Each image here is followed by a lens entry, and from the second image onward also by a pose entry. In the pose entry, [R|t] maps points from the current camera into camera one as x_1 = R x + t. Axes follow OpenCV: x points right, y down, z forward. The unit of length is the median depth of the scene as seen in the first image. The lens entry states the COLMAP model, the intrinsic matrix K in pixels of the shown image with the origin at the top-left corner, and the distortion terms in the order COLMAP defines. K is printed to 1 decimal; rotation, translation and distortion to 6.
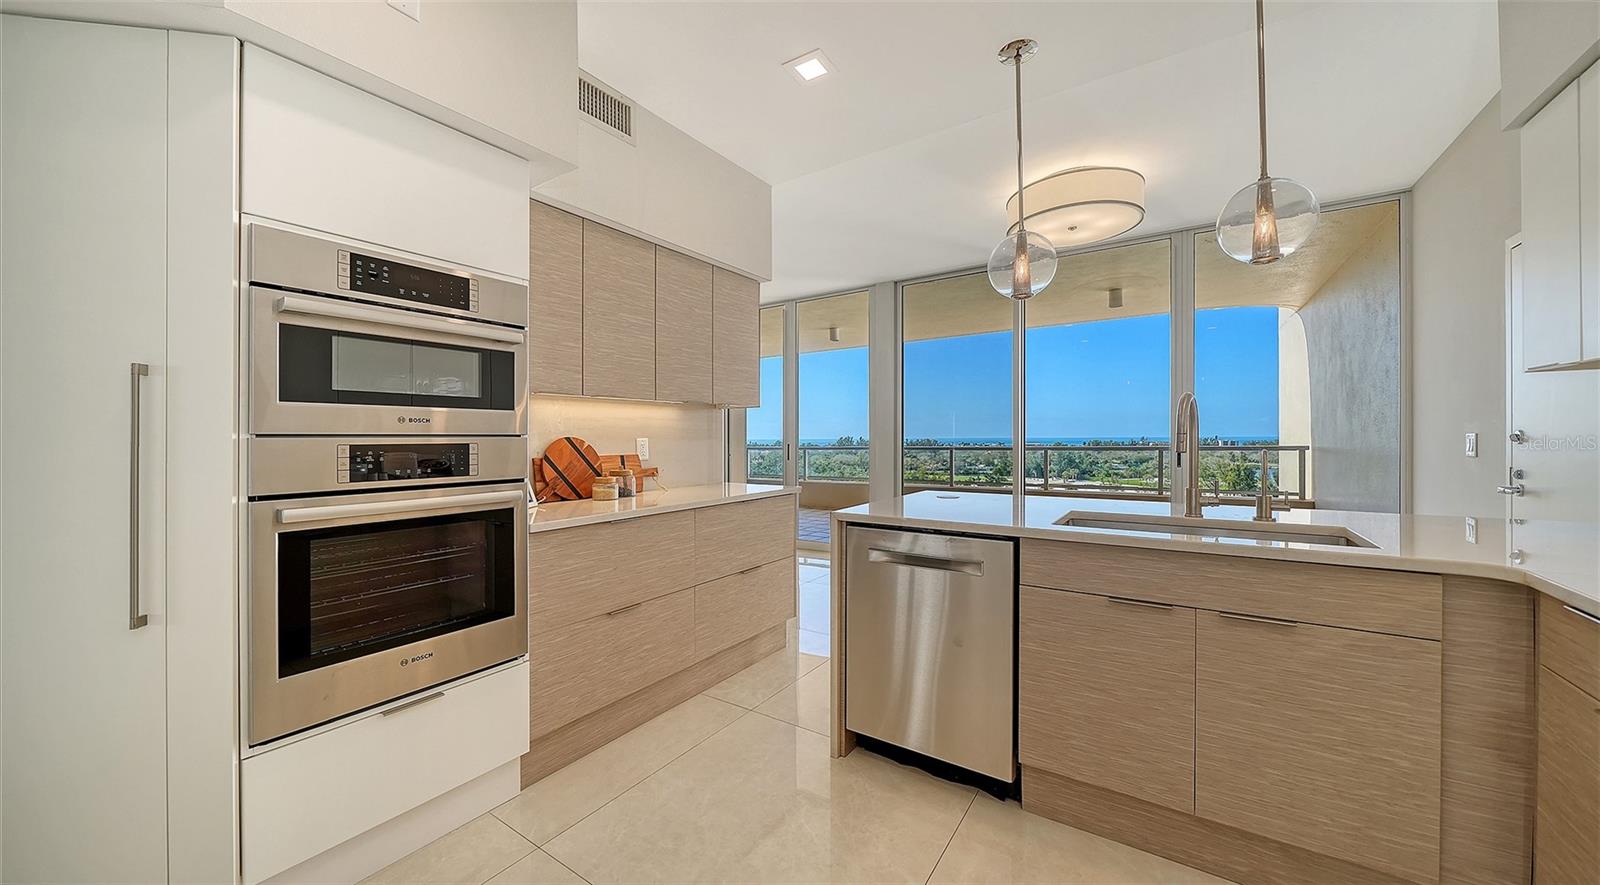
lens RADIAL K [[561.7, 0, 798.9], [0, 561.7, 436.1], [0, 0, 1]] dist [-0.000349, 0.000092]
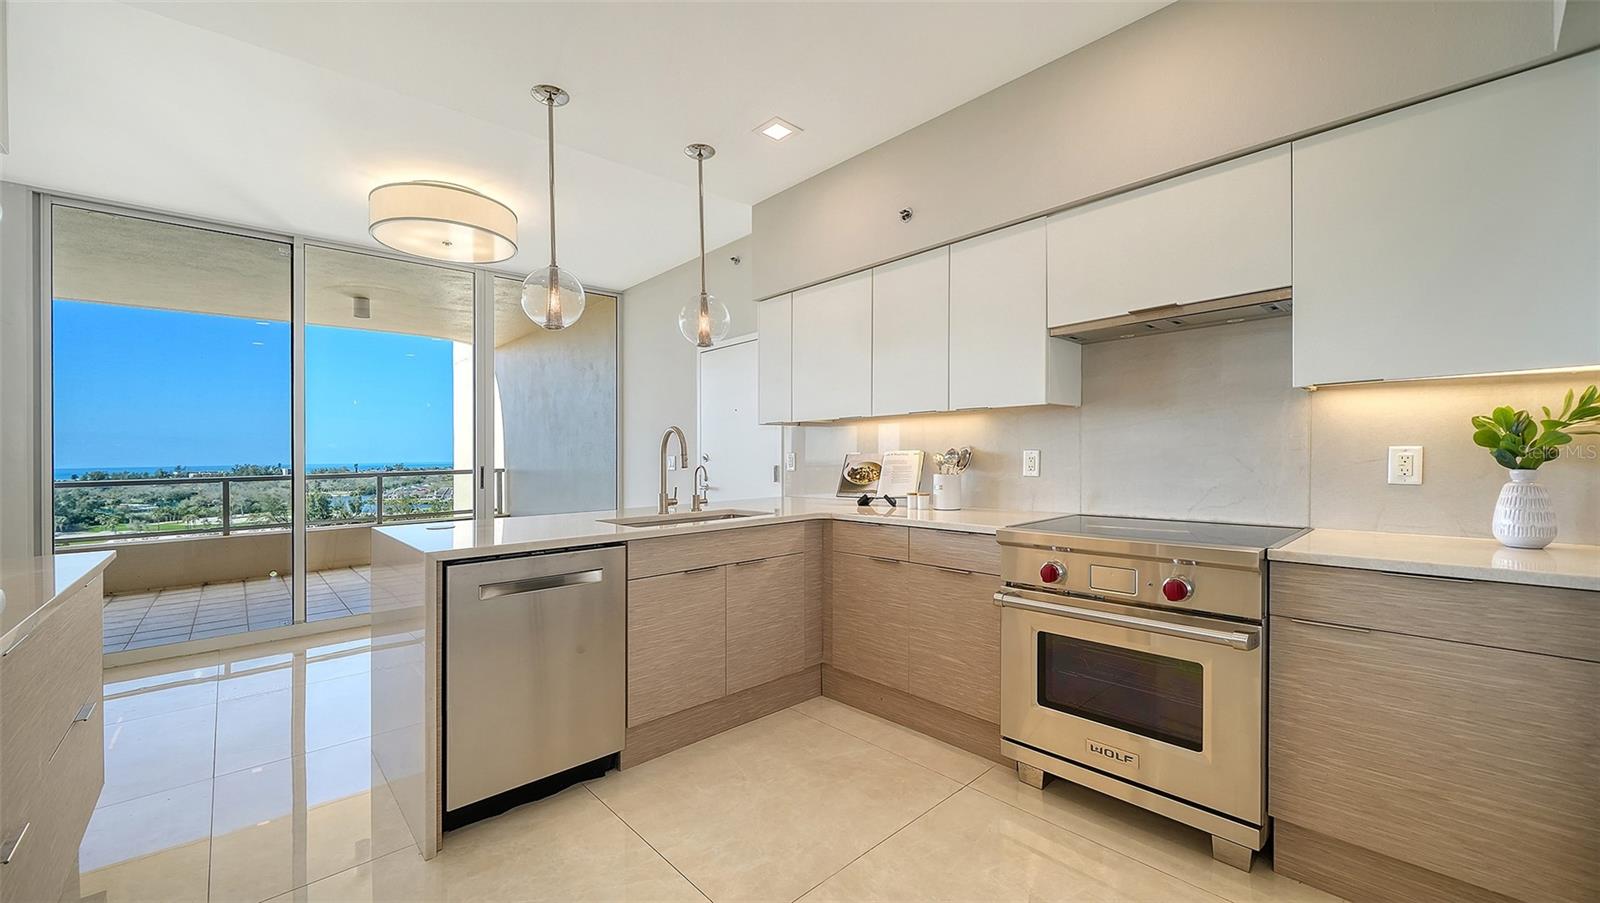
lens RADIAL K [[623.2, 0, 789.9], [0, 623.2, 458.6], [0, 0, 1]] dist [-0.001900, -0.000102]
pose [[0.242834, -0.000904, 0.970067, -0.289523], [0.008685, 0.999962, -0.001242, 0.003928], [-0.970029, 0.008726, 0.242833, 0.120843]]
